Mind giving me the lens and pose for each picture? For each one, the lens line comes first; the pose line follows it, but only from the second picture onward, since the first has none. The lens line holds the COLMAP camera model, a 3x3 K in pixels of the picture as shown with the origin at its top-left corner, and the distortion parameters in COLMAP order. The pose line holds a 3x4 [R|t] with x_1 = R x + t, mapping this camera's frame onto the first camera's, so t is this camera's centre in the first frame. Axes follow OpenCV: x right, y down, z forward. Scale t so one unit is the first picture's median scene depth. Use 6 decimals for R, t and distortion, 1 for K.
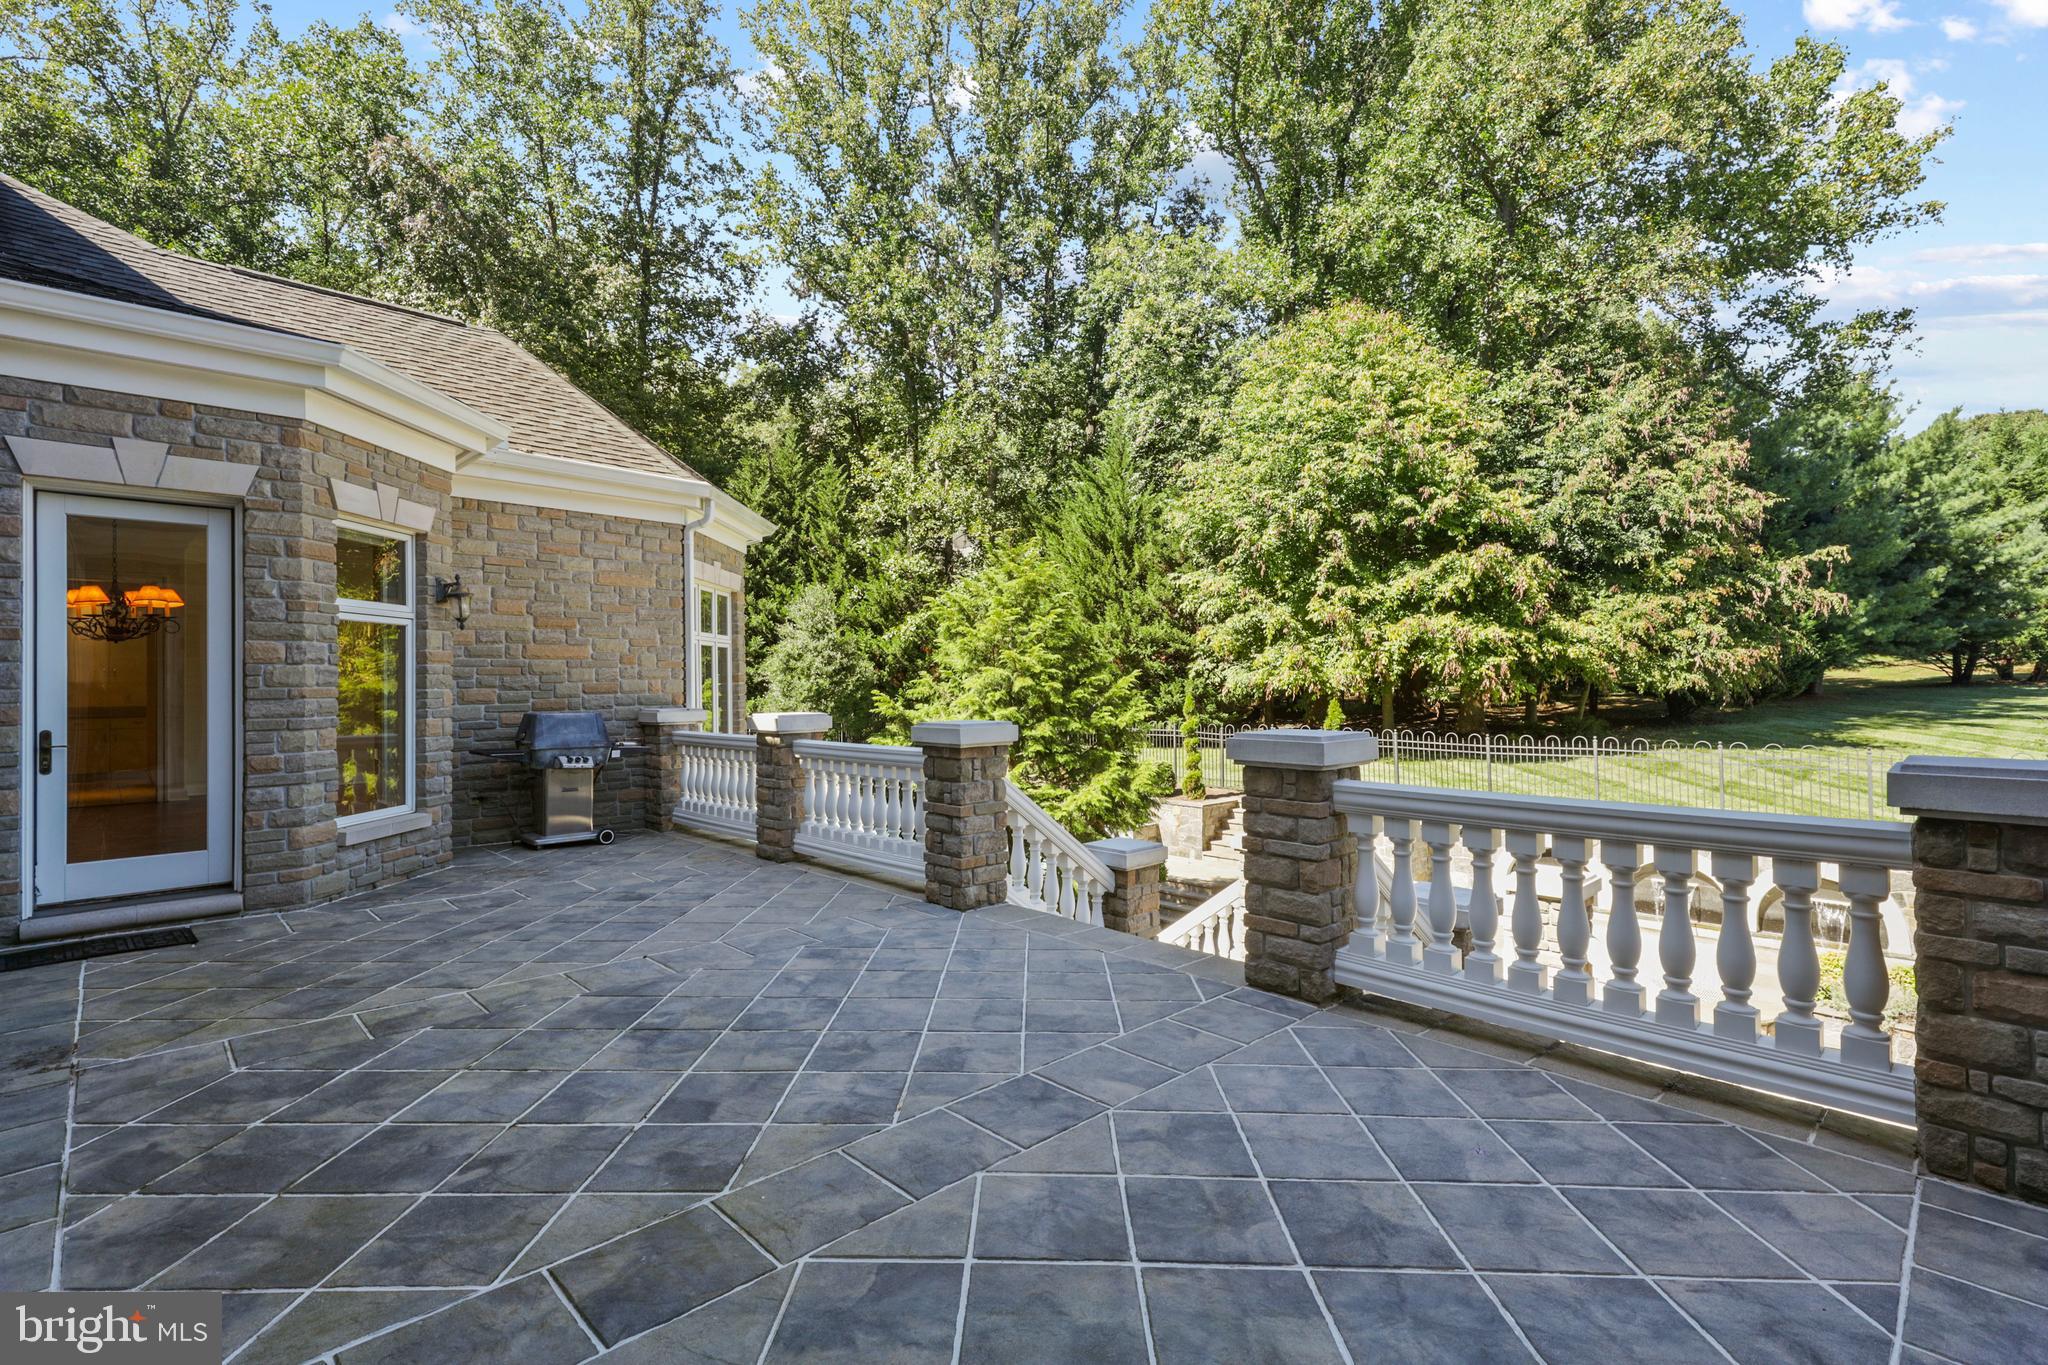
lens RADIAL K [[923.1, 0, 1028.6], [0, 923.1, 678.3], [0, 0, 1]] dist [0.027245, -0.004572]
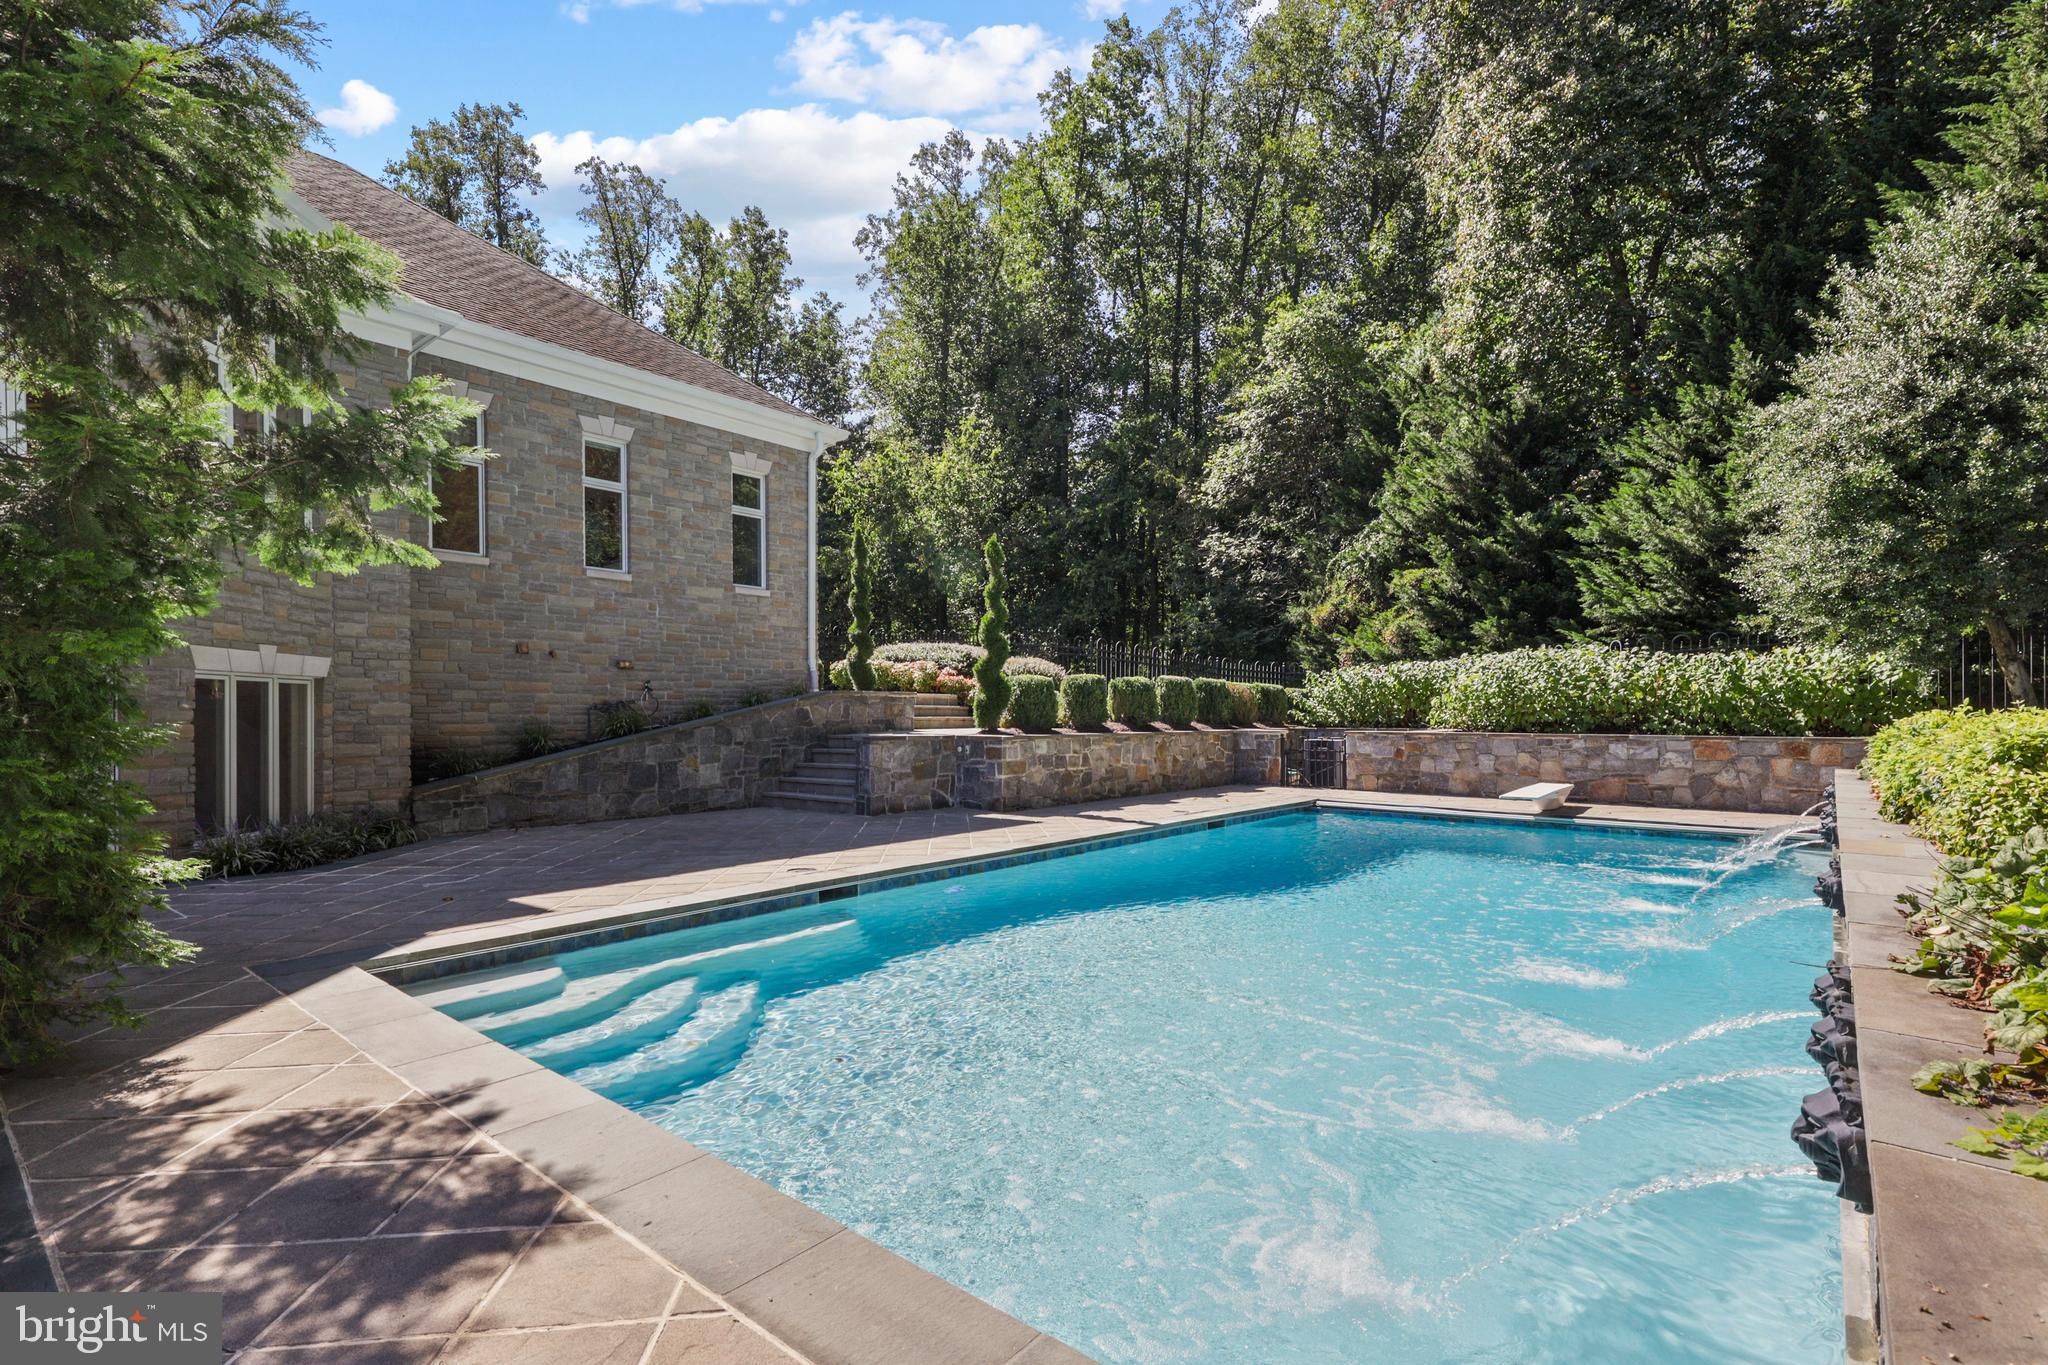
lens RADIAL K [[923.1, 0, 1009.0], [0, 923.1, 702.8], [0, 0, 1]] dist [0.027245, -0.004572]
pose [[0.064365, -0.005142, -0.997913, 0.103594], [0.007038, 0.999964, -0.004699, 0.091387], [0.997902, -0.006721, 0.064399, 0.683403]]
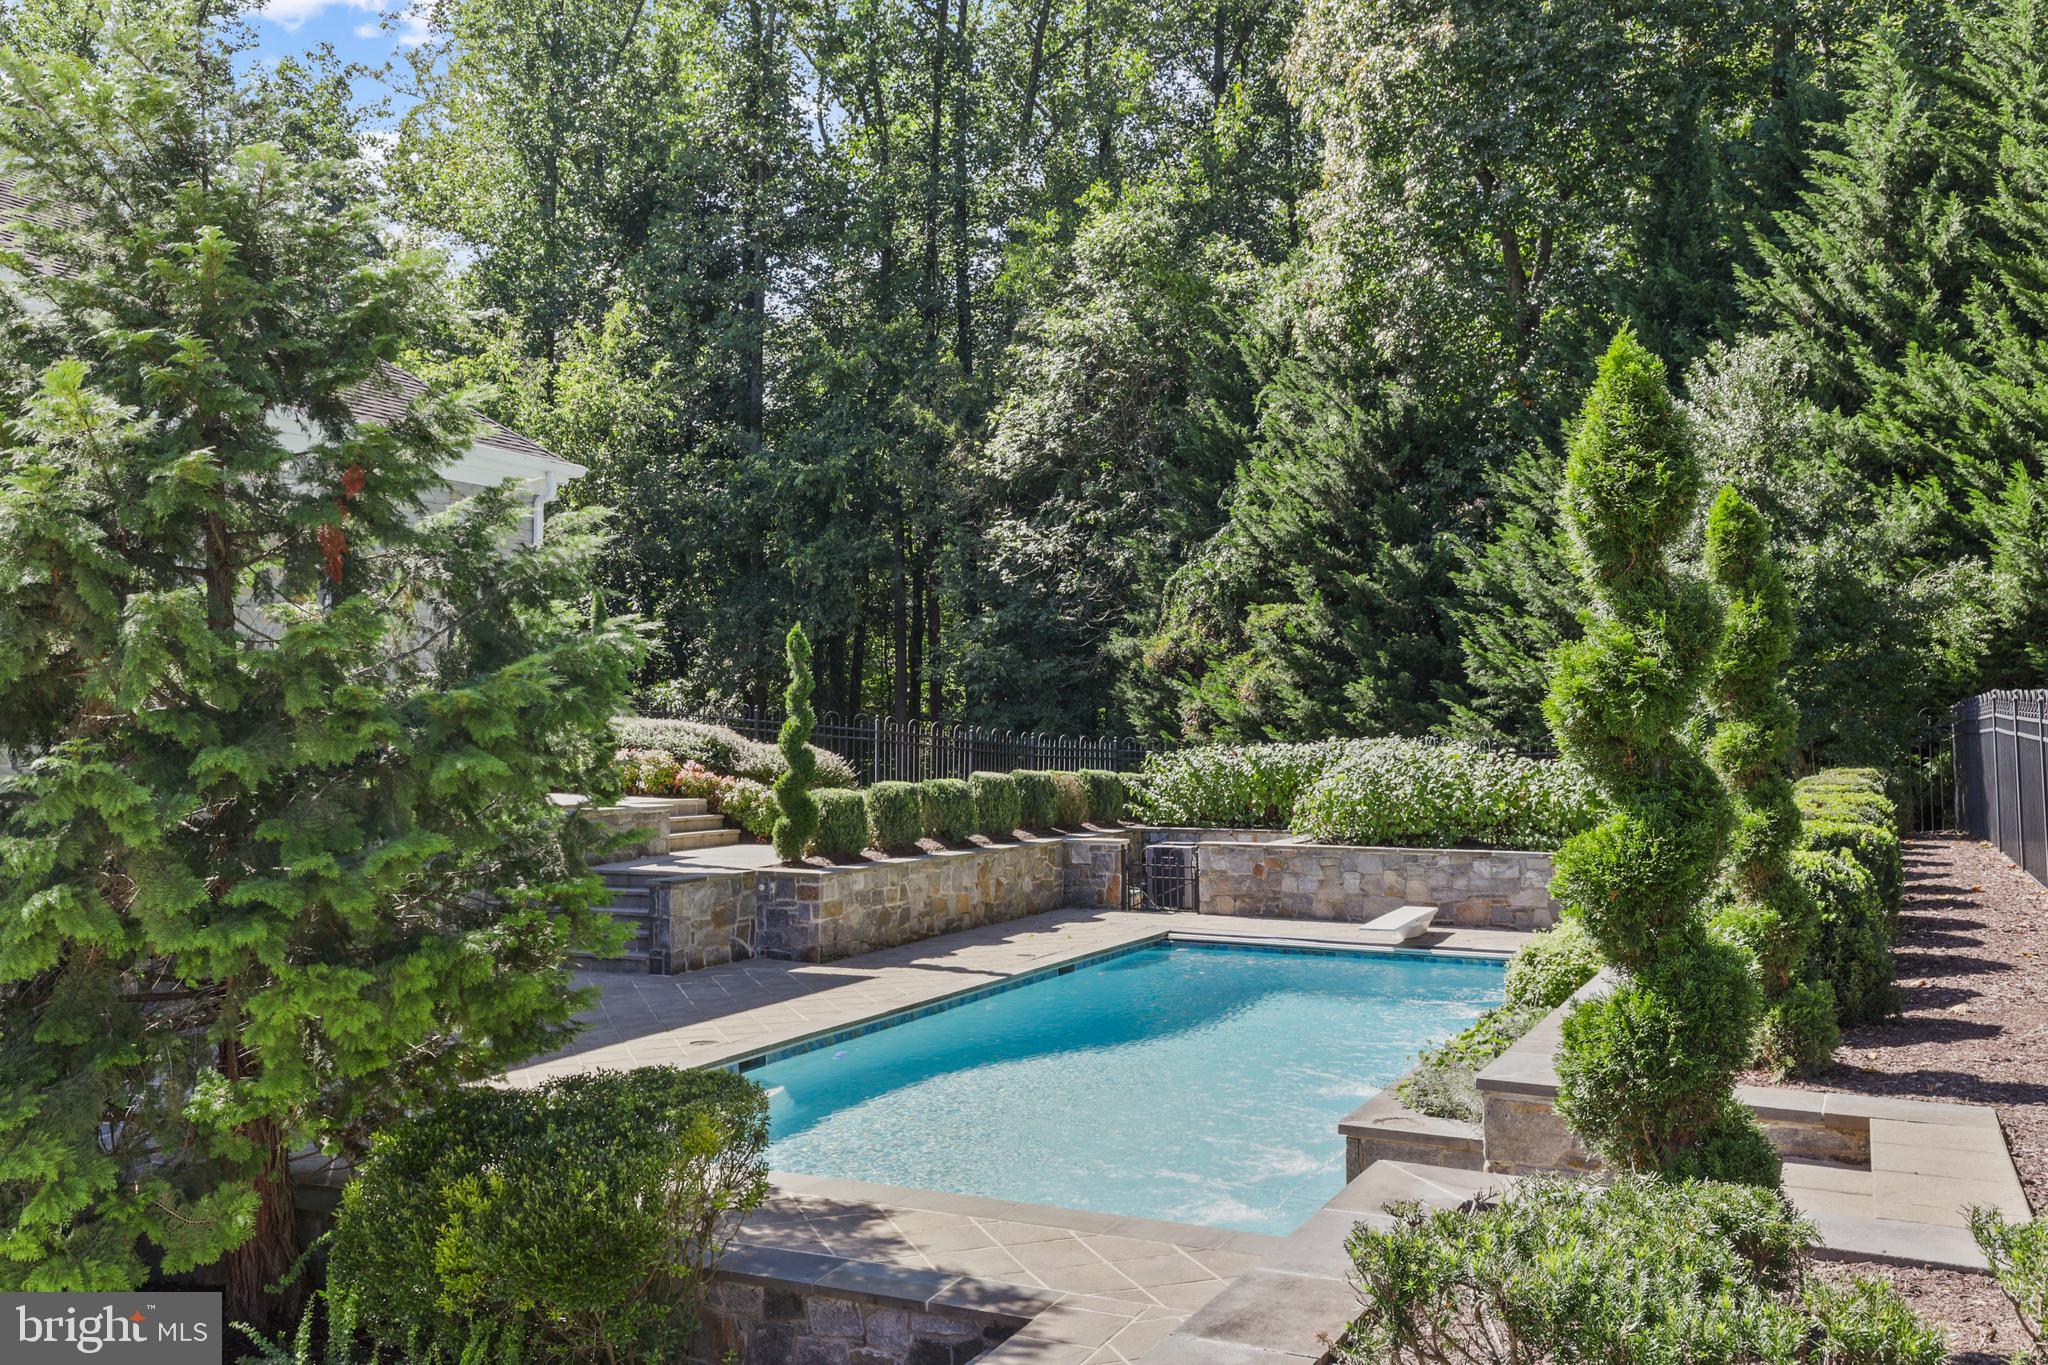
lens RADIAL K [[1704.7, 0, 990.8], [0, 1704.7, 655.5], [0, 0, 1]] dist [0.072814, -0.020927]
pose [[0.302112, -0.035870, -0.952597, 0.334731], [0.008715, 0.999354, -0.034866, 0.044017], [0.953233, 0.002231, 0.302229, 0.569619]]
